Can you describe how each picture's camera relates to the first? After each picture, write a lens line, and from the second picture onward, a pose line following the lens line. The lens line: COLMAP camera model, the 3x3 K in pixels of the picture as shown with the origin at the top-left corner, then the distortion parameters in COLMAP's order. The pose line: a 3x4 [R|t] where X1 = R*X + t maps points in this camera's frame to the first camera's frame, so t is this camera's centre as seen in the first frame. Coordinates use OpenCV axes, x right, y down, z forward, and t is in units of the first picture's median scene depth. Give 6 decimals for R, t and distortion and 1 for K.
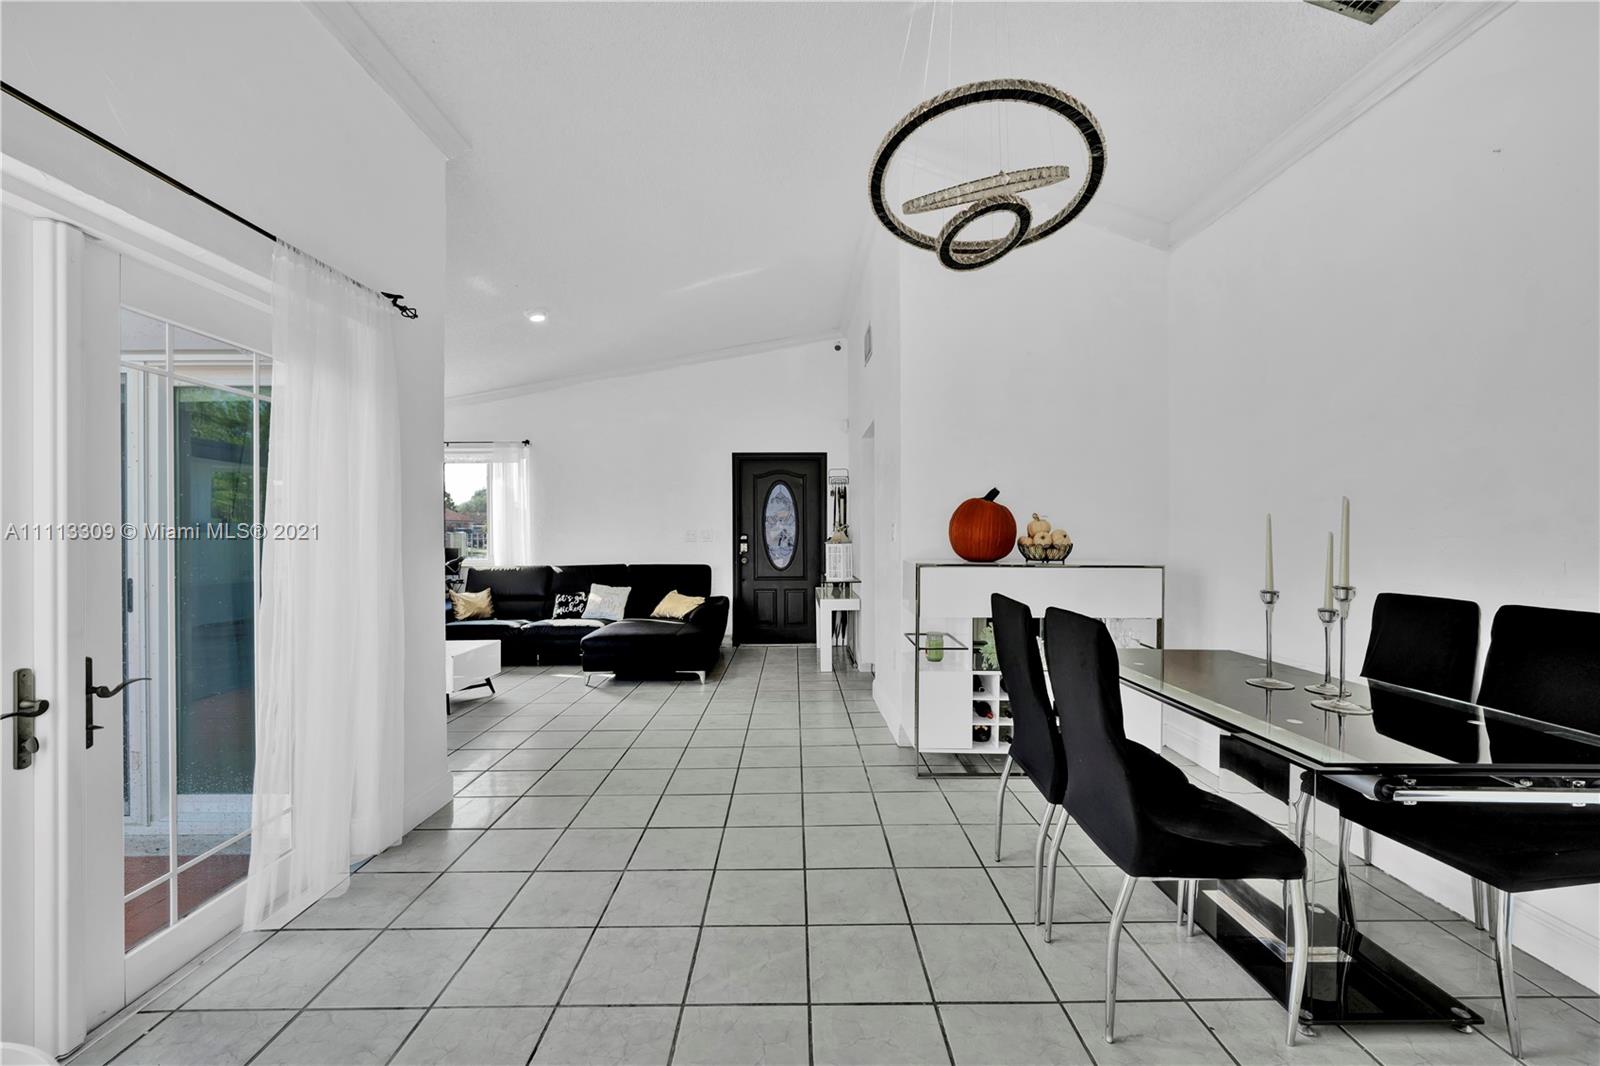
lens RADIAL K [[636.9, 0, 816.8], [0, 636.9, 538.2], [0, 0, 1]] dist [-0.006340, 0.000634]
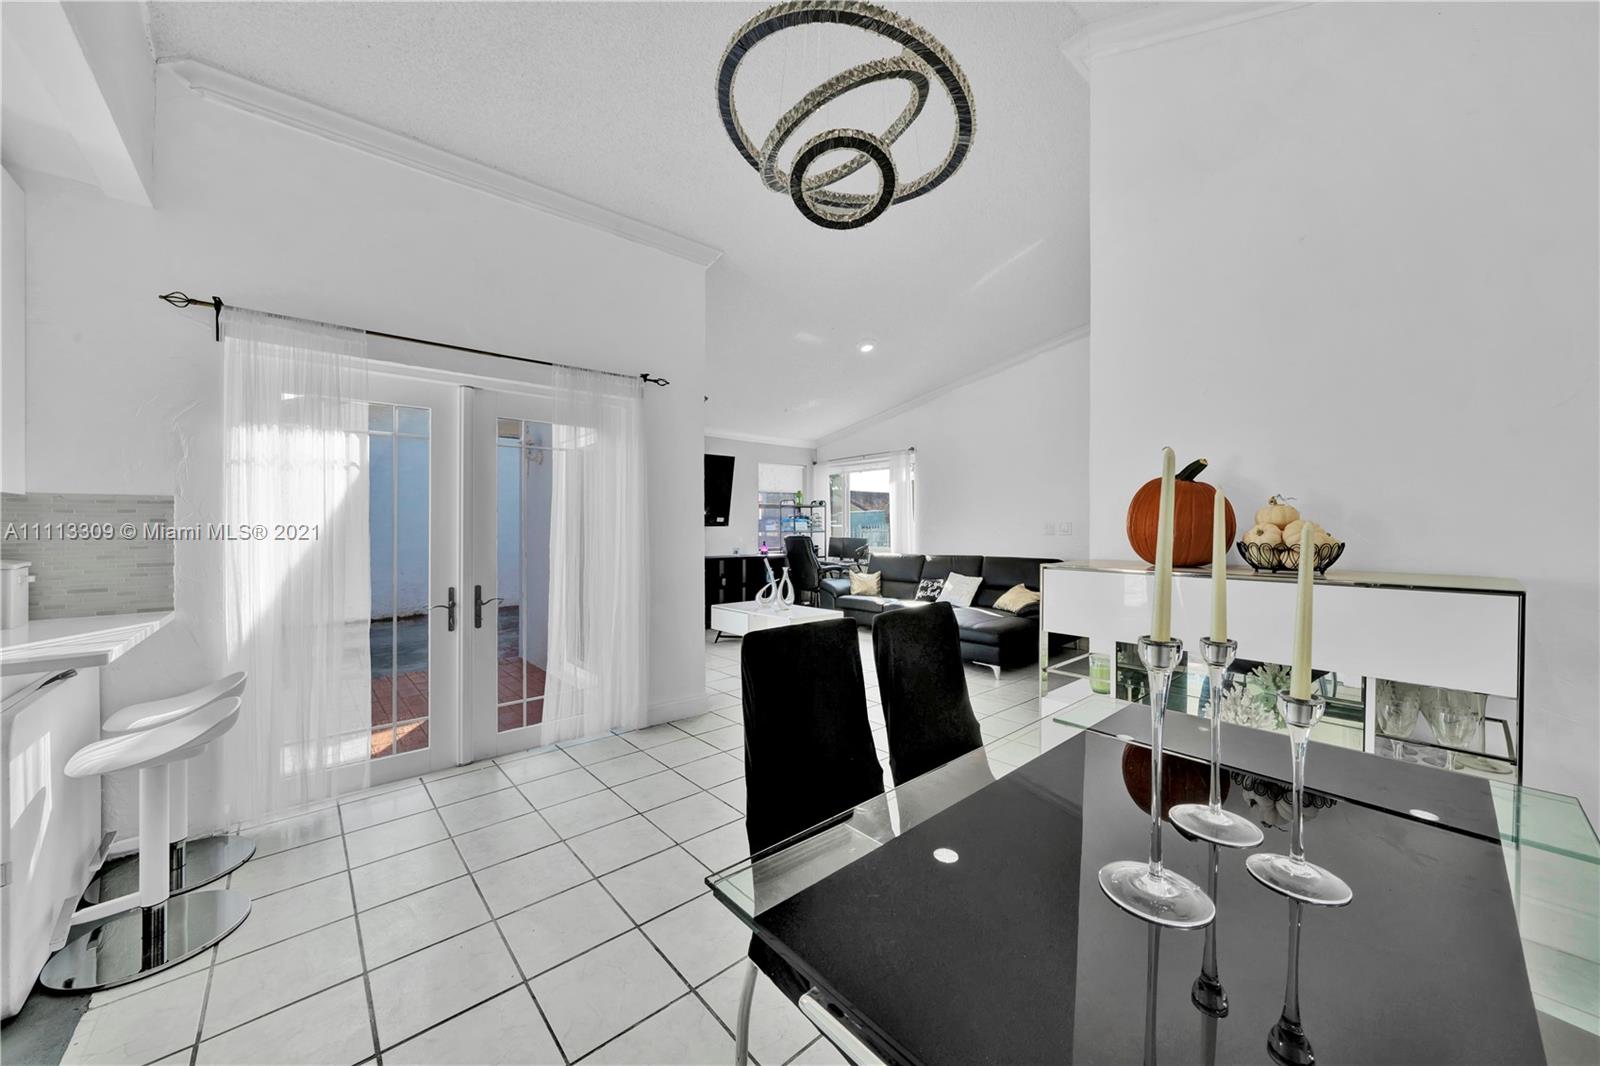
lens RADIAL K [[607.7, 0, 812.9], [0, 607.7, 537.3], [0, 0, 1]] dist [-0.004813, -0.000622]
pose [[0.647966, 0.014054, -0.761539, 0.292676], [-0.006345, 0.999895, 0.013054, -0.001622], [0.761643, -0.003627, 0.647987, 0.137612]]
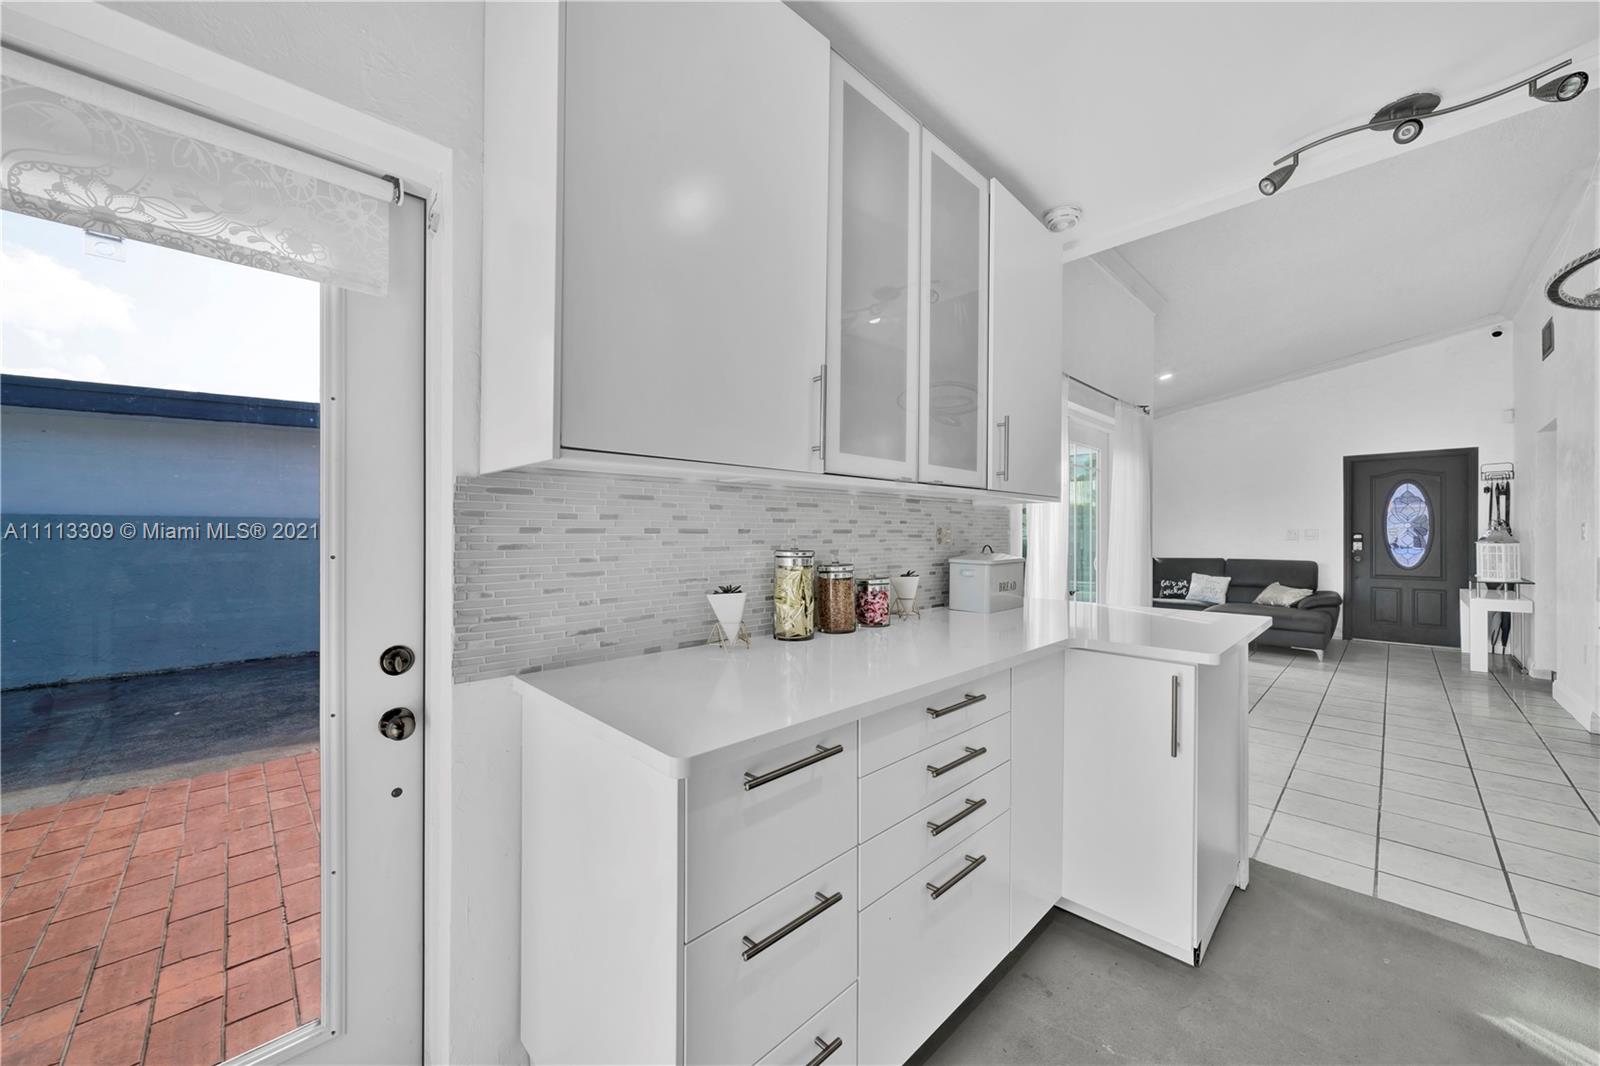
lens RADIAL K [[607.7, 0, 776.1], [0, 607.7, 535.9], [0, 0, 1]] dist [-0.004813, -0.000622]
pose [[0.673087, 0.002428, -0.739559, -0.025206], [-0.006312, 0.999977, -0.002462, 0.006587], [0.739537, 0.006325, 0.673087, -0.402183]]
